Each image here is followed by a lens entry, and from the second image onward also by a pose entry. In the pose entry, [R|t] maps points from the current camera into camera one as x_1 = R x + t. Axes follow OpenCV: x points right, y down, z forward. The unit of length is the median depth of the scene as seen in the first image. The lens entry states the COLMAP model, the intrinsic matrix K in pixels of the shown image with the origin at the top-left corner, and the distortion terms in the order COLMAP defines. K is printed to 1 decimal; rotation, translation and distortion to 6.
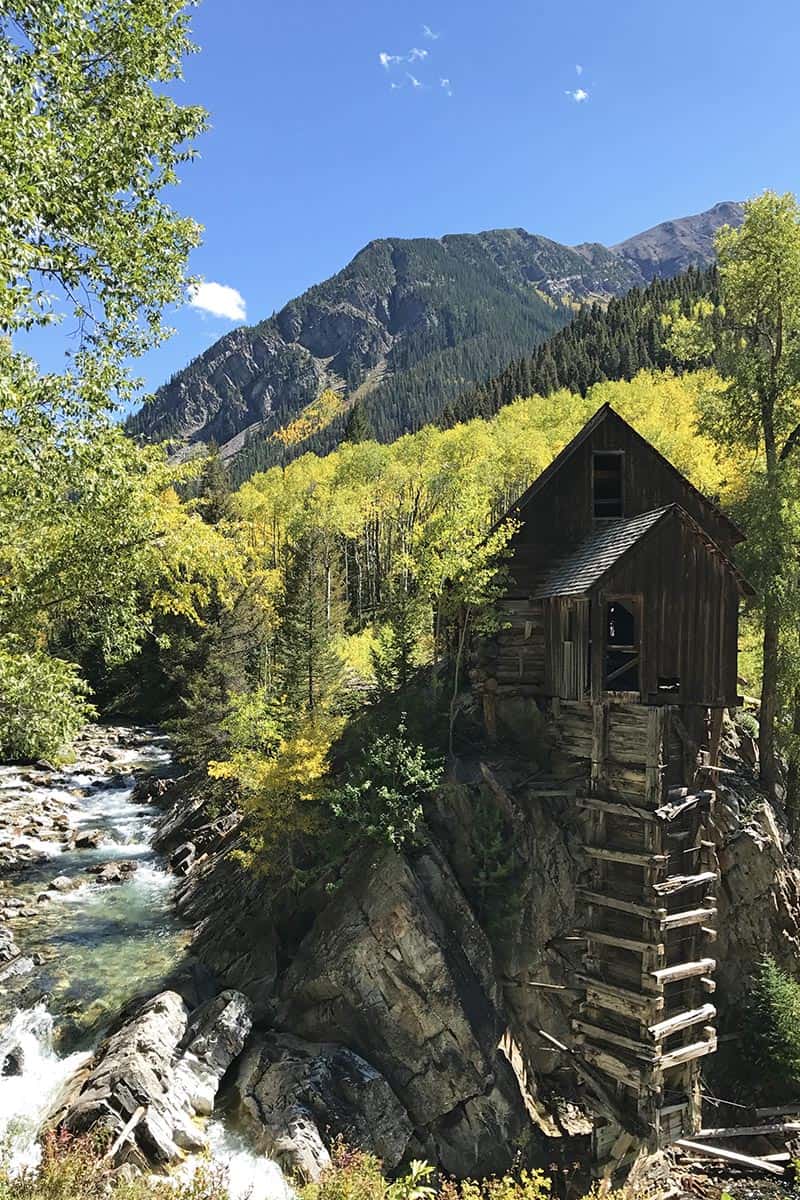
lens RADIAL K [[1083.5, 0, 400.9], [0, 1083.5, 641.7], [0, 0, 1]] dist [0.038456, -0.065536]
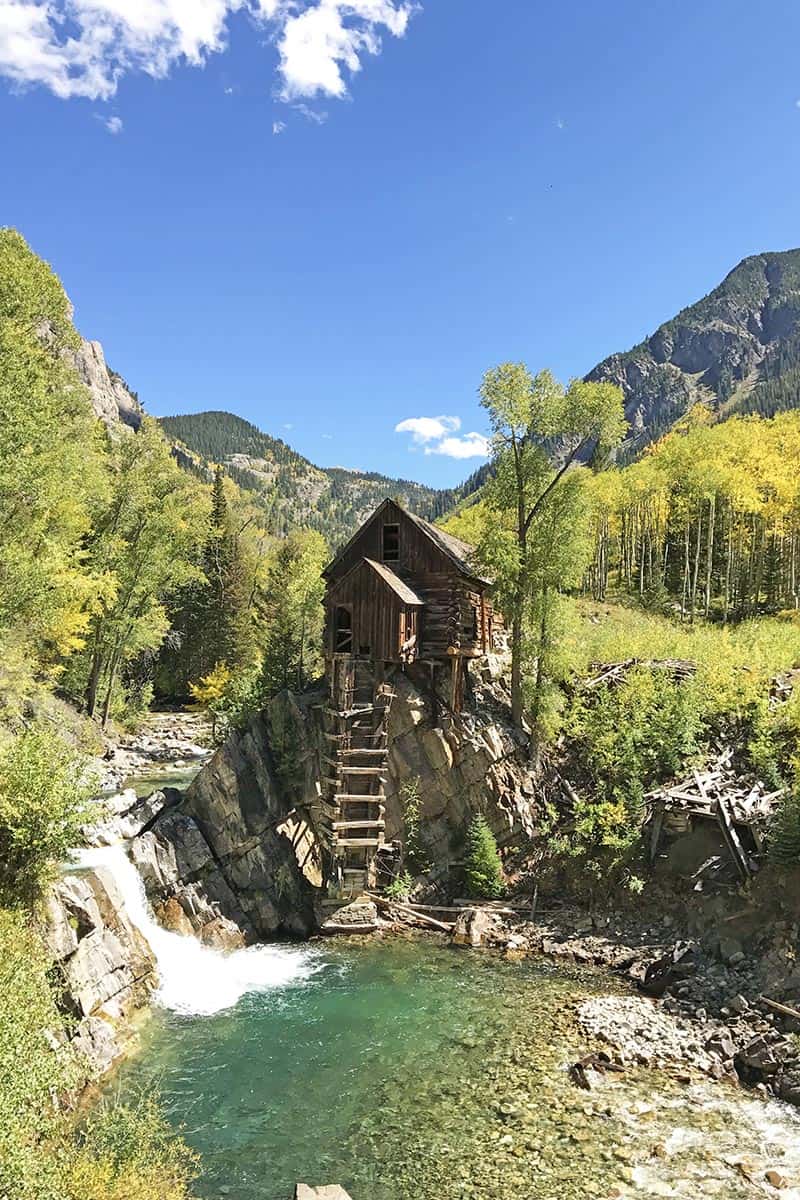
lens RADIAL K [[996.9, 0, 365.0], [0, 996.9, 578.9], [0, 0, 1]] dist [0.029003, -0.040957]
pose [[0.919167, -0.015539, -0.393562, 0.825514], [-0.009109, 0.998116, -0.060682, 0.018246], [0.393764, 0.059362, 0.917293, -0.546855]]
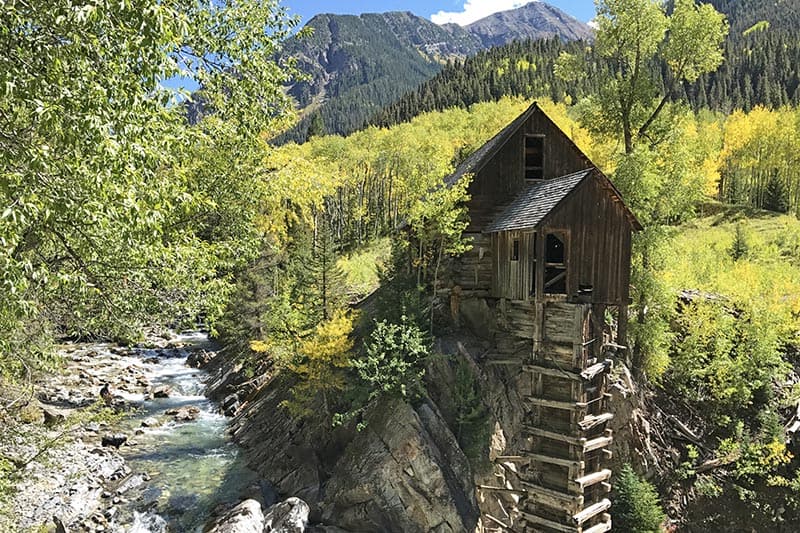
lens RADIAL K [[664.6, 0, 398.1], [0, 664.6, 292.1], [0, 0, 1]] dist [0.029003, -0.040957]
pose [[0.995031, 0.008178, 0.099232, -0.089877], [-0.011921, 0.999237, 0.037193, 0.010317], [-0.098852, -0.038191, 0.994369, 0.095824]]
